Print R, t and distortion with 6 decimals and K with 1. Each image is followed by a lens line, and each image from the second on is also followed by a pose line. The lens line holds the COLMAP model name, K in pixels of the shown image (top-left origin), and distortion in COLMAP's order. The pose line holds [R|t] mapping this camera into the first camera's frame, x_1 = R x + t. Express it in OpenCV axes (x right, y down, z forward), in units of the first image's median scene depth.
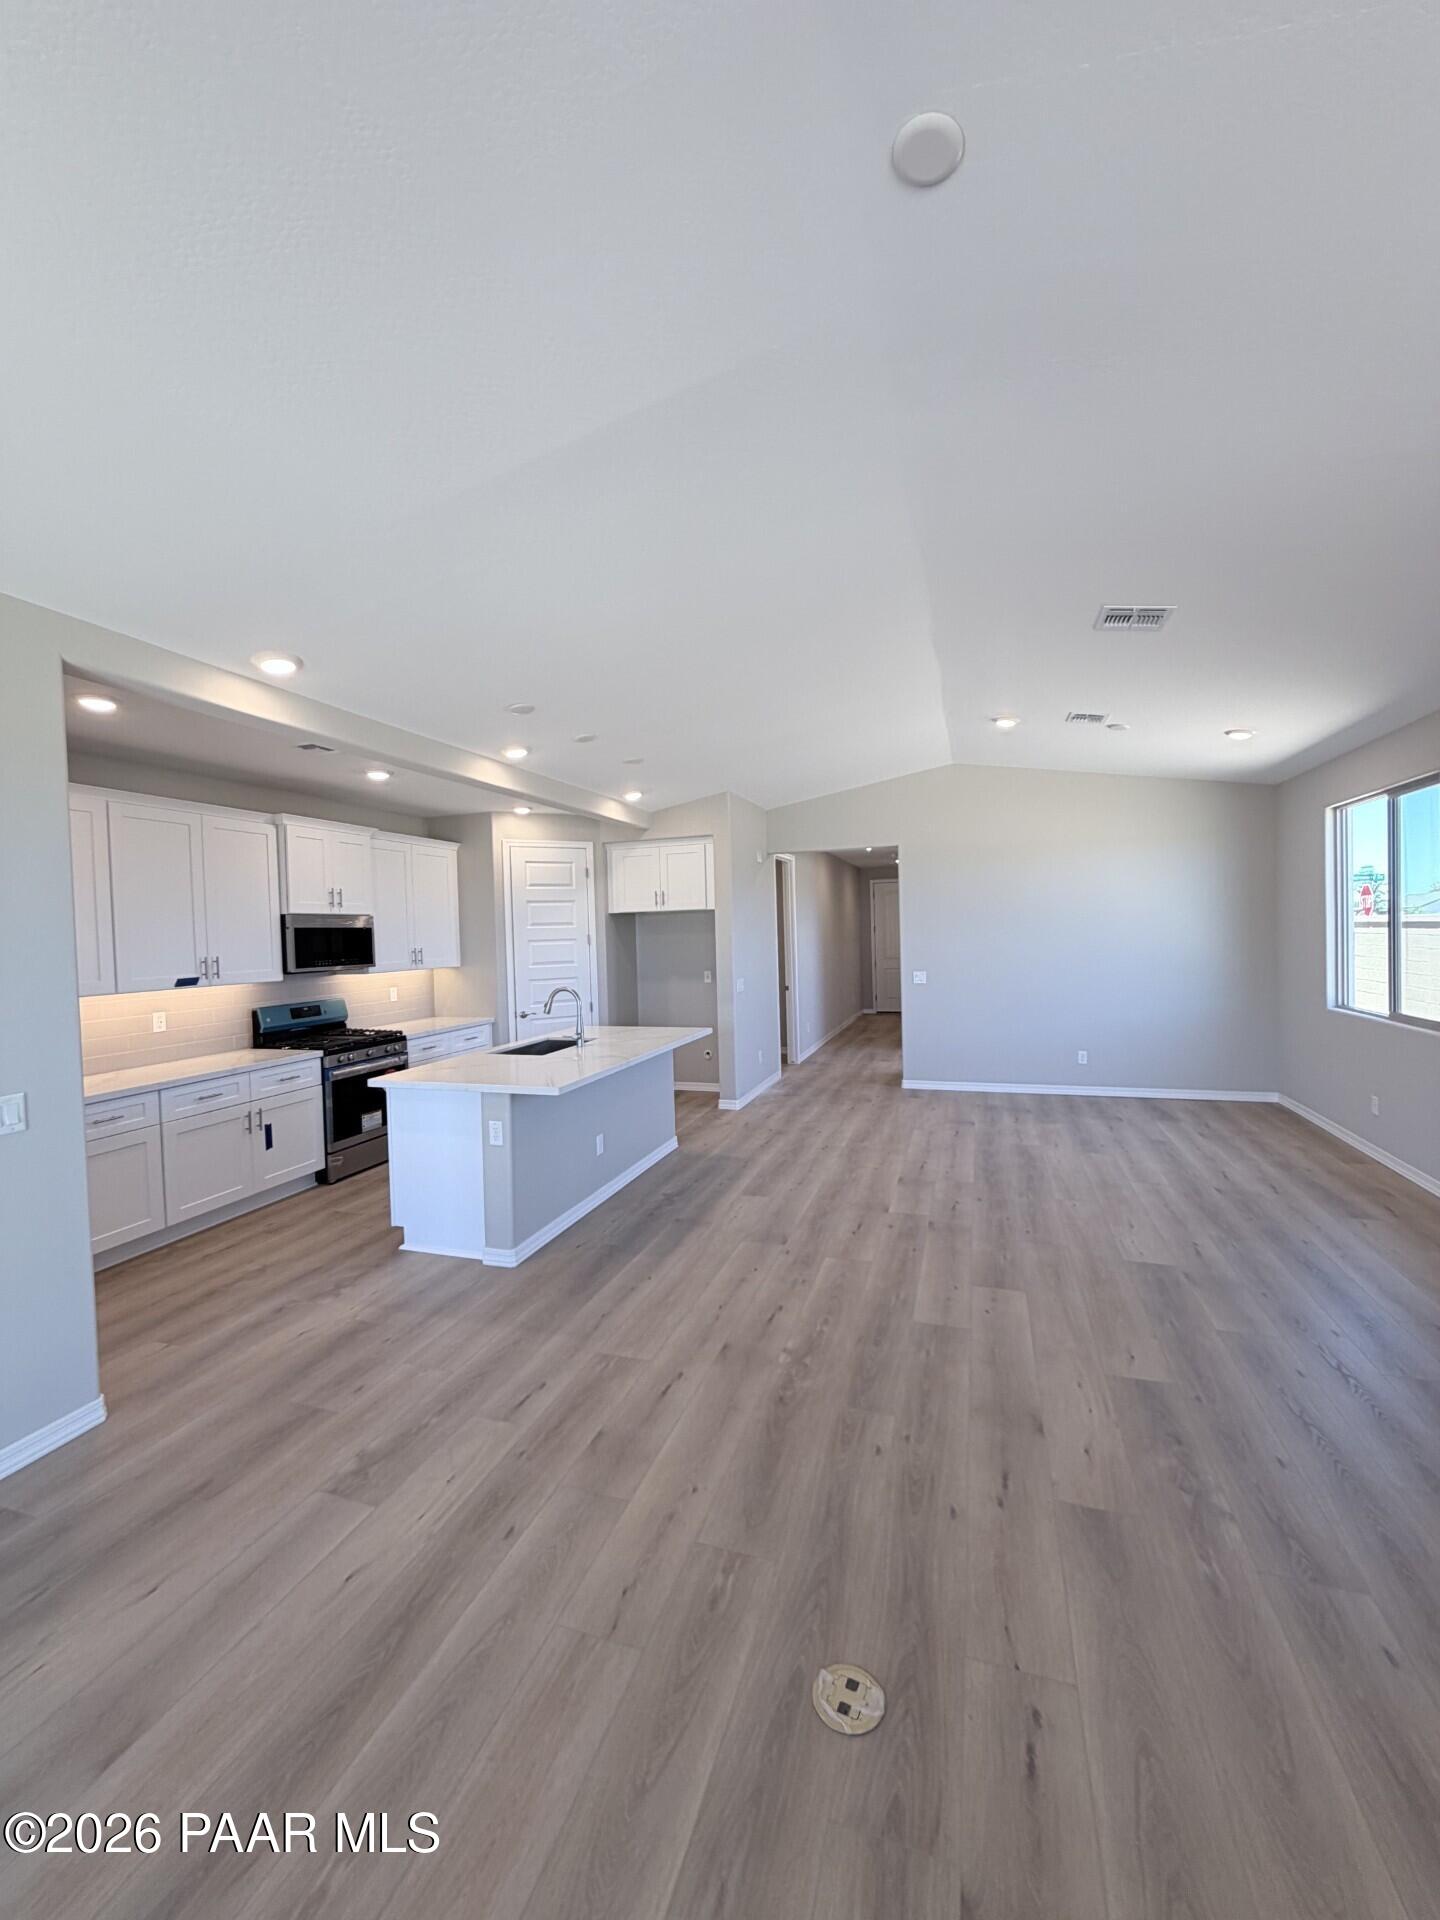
lens RADIAL K [[763.1, 0, 720.9], [0, 763.1, 953.7], [0, 0, 1]] dist [-0.000235, 0.000278]
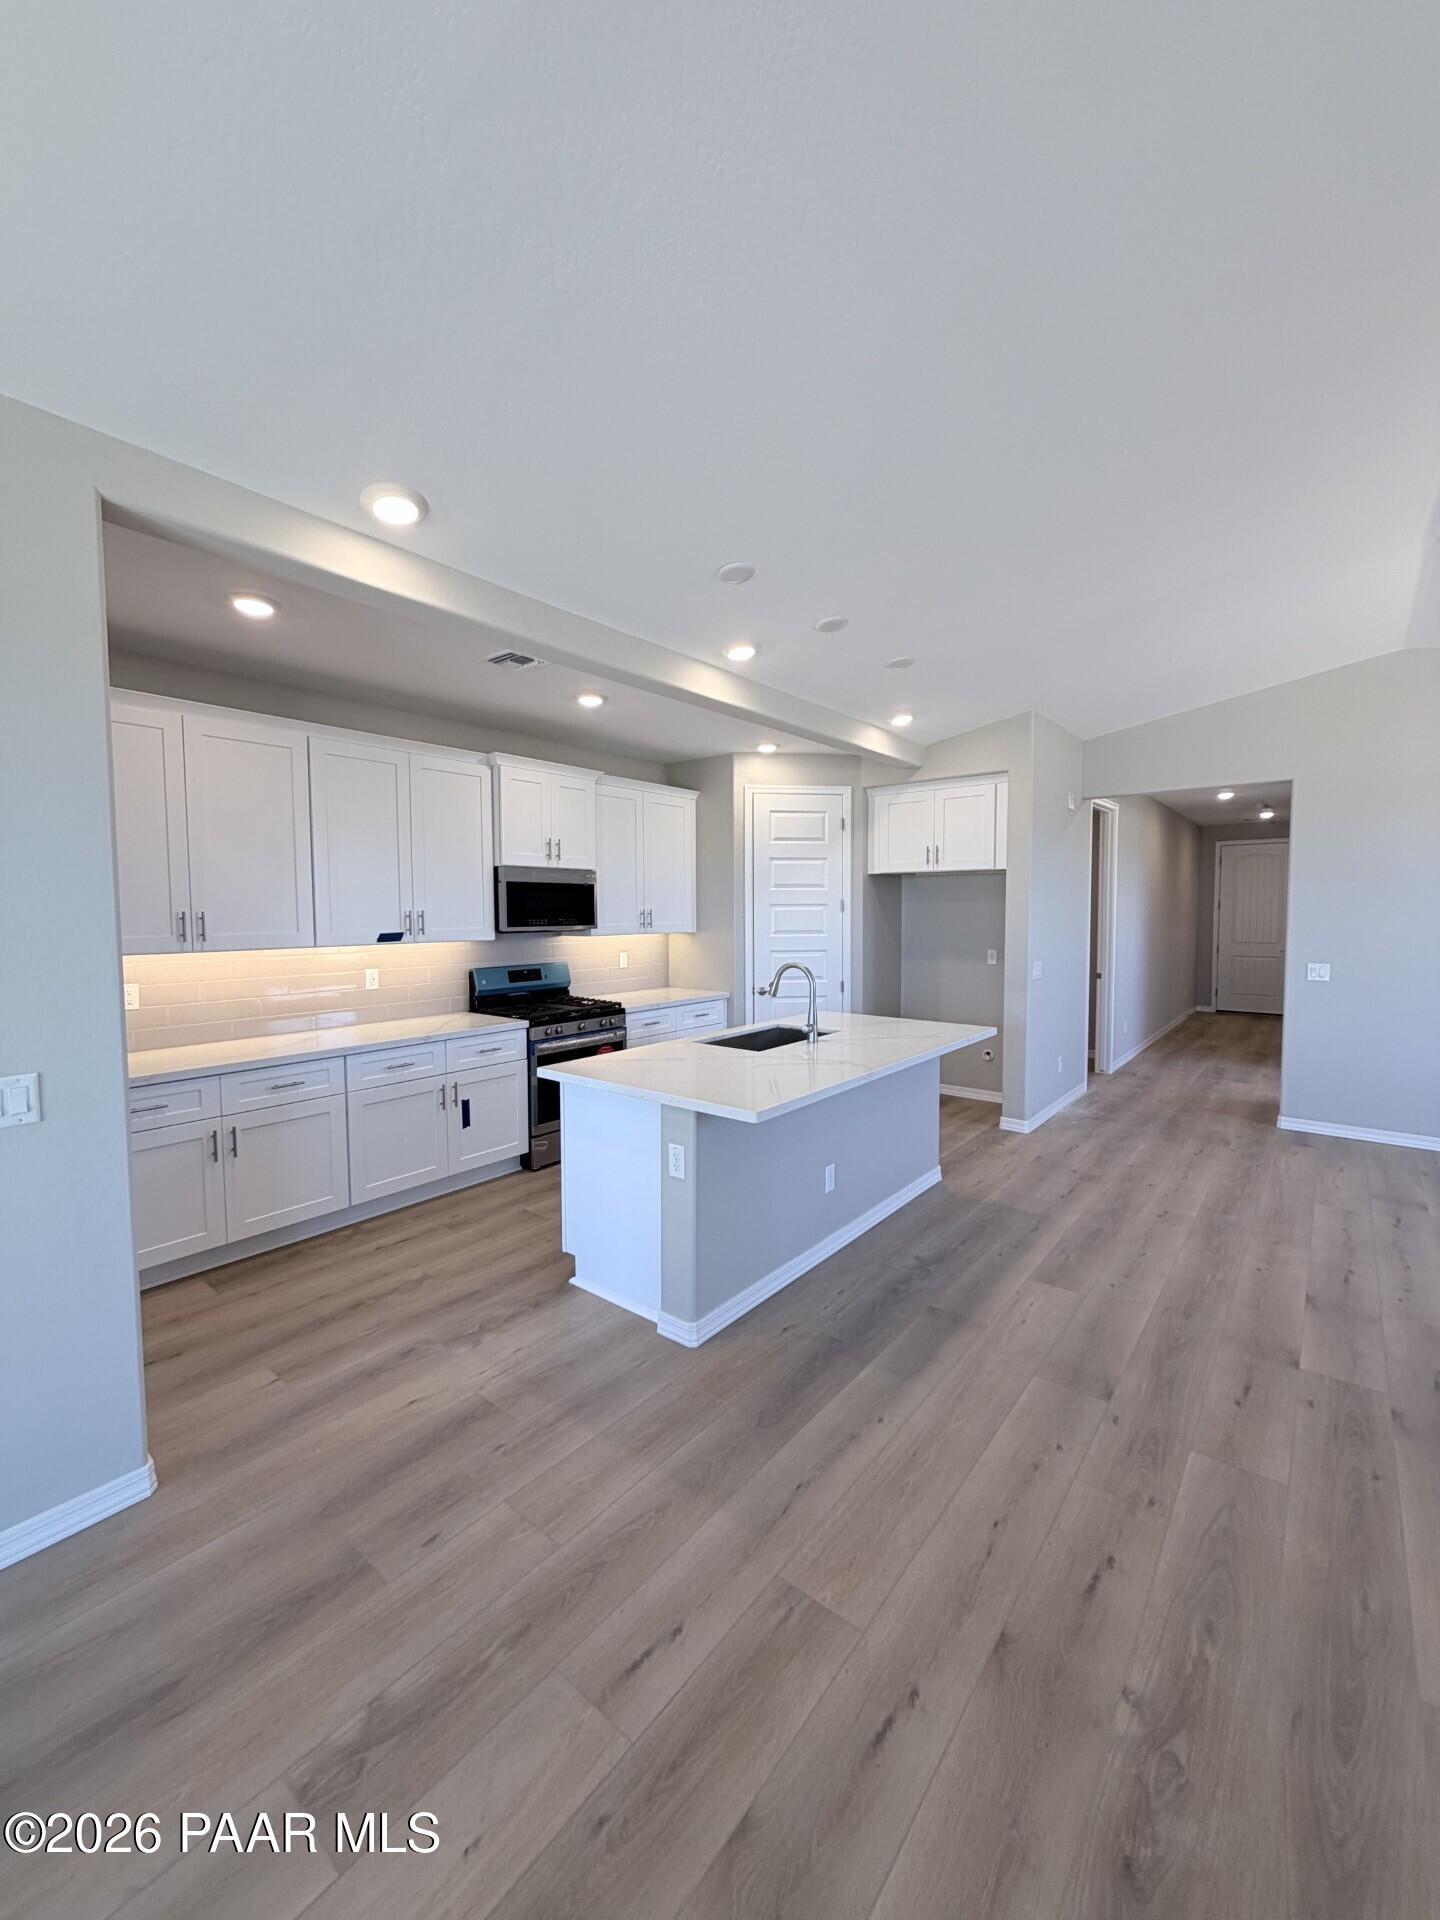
lens RADIAL K [[763.1, 0, 723.0], [0, 763.1, 950.3], [0, 0, 1]] dist [-0.000235, 0.000278]
pose [[0.937373, 0.043283, -0.345628, -0.009403], [-0.032356, 0.998779, 0.037326, 0.005472], [0.346822, -0.023805, 0.937629, 0.272714]]
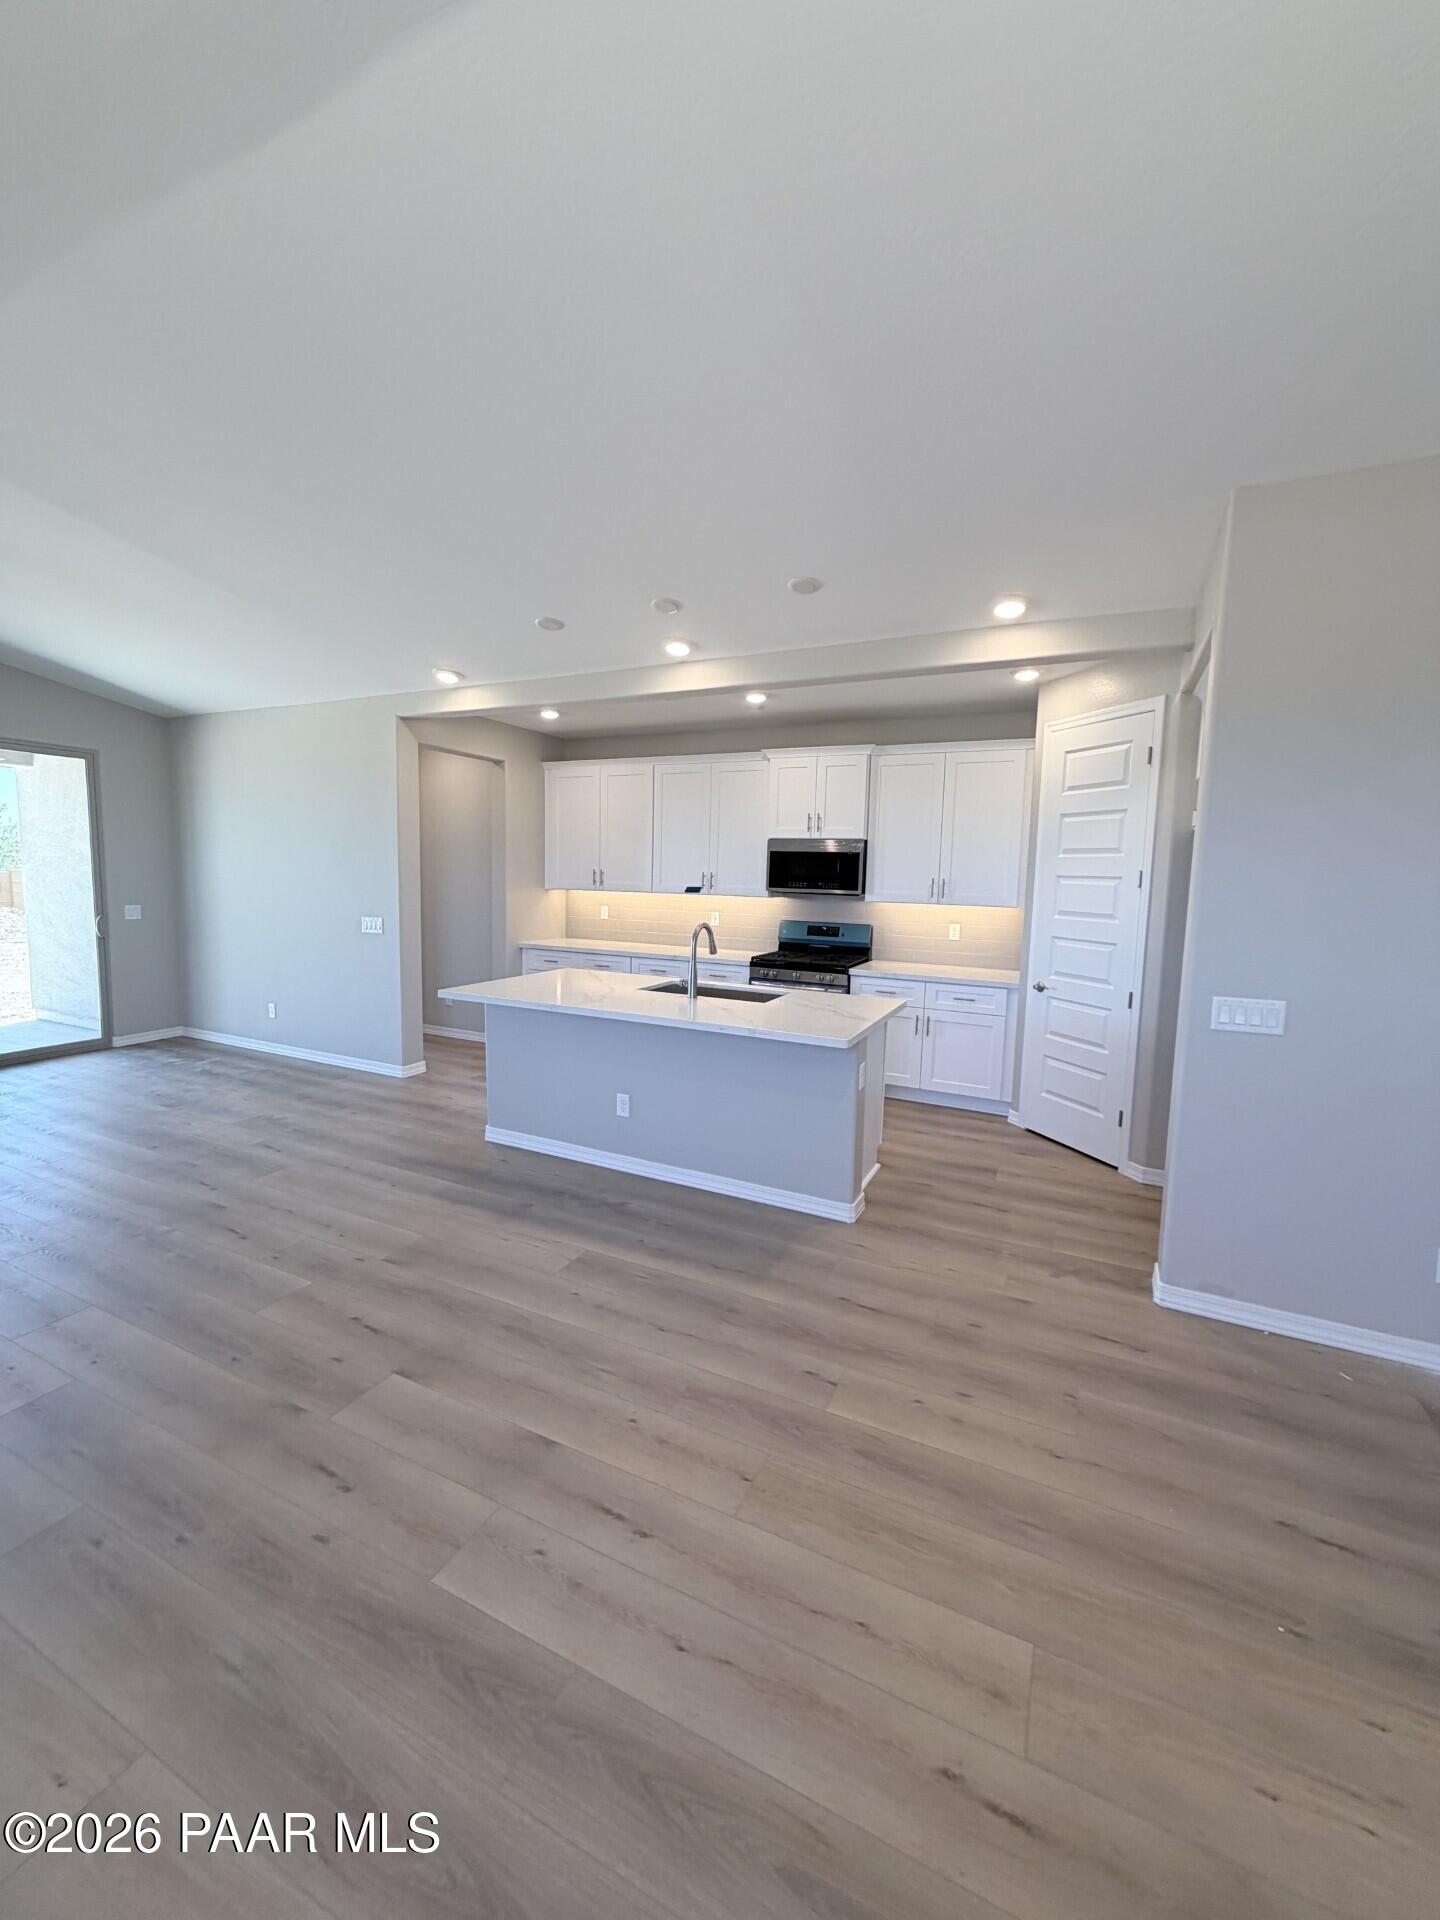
lens RADIAL K [[763.1, 0, 717.0], [0, 763.1, 942.8], [0, 0, 1]] dist [-0.000235, 0.000278]
pose [[-0.126129, 0.117221, -0.985064, 0.635428], [-0.050073, 0.990976, 0.124336, -0.039880], [0.990749, 0.065008, -0.119121, 1.175233]]
